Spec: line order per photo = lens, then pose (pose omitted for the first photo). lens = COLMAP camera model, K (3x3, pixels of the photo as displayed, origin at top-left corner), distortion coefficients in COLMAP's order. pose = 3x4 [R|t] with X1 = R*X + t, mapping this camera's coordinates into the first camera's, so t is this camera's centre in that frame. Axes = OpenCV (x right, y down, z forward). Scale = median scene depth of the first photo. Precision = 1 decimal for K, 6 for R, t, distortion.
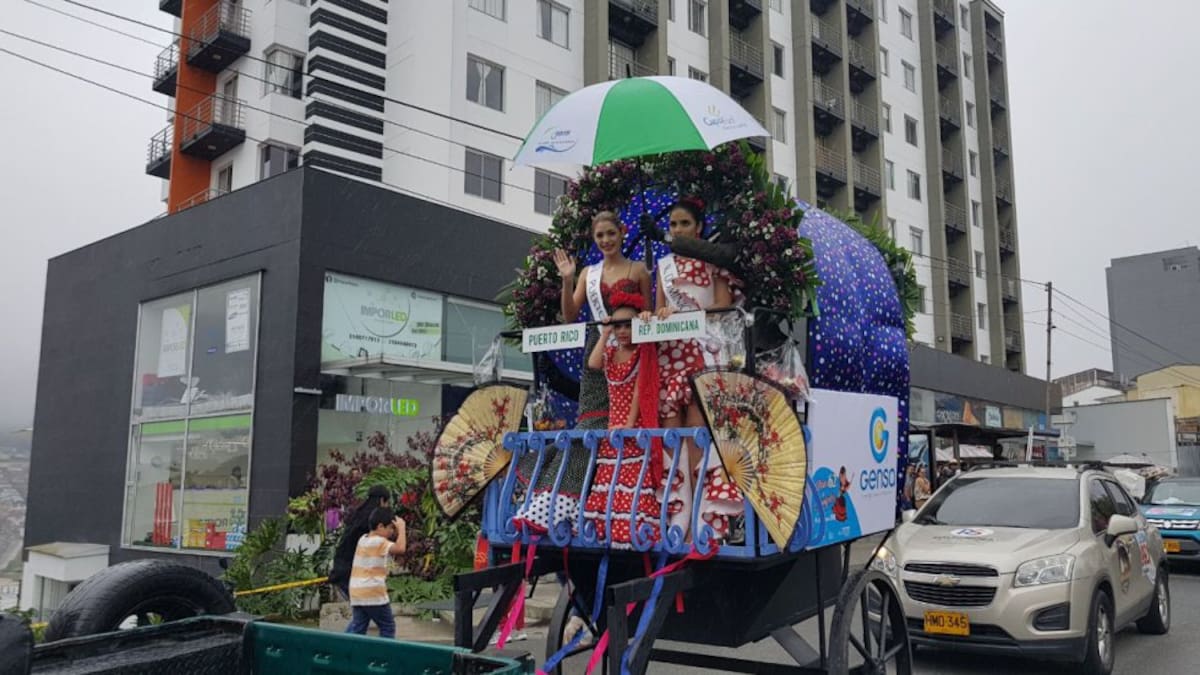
lens RADIAL K [[952.1, 0, 602.8], [0, 952.1, 346.1], [0, 0, 1]] dist [0.005984, -0.017789]
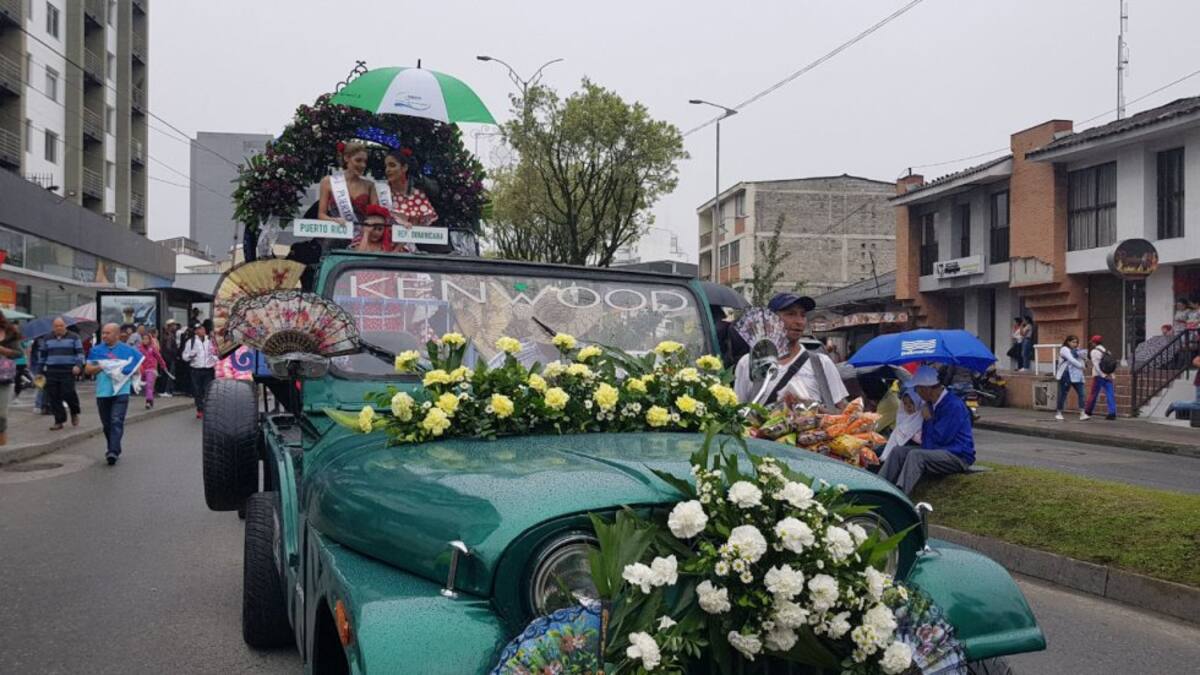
lens RADIAL K [[952.1, 0, 602.8], [0, 952.1, 346.1], [0, 0, 1]] dist [0.005984, -0.017789]
pose [[0.615224, 0.014183, 0.788225, -0.186888], [-0.125935, 0.988767, 0.080502, -0.000407], [-0.778229, -0.148792, 0.610099, -0.042293]]
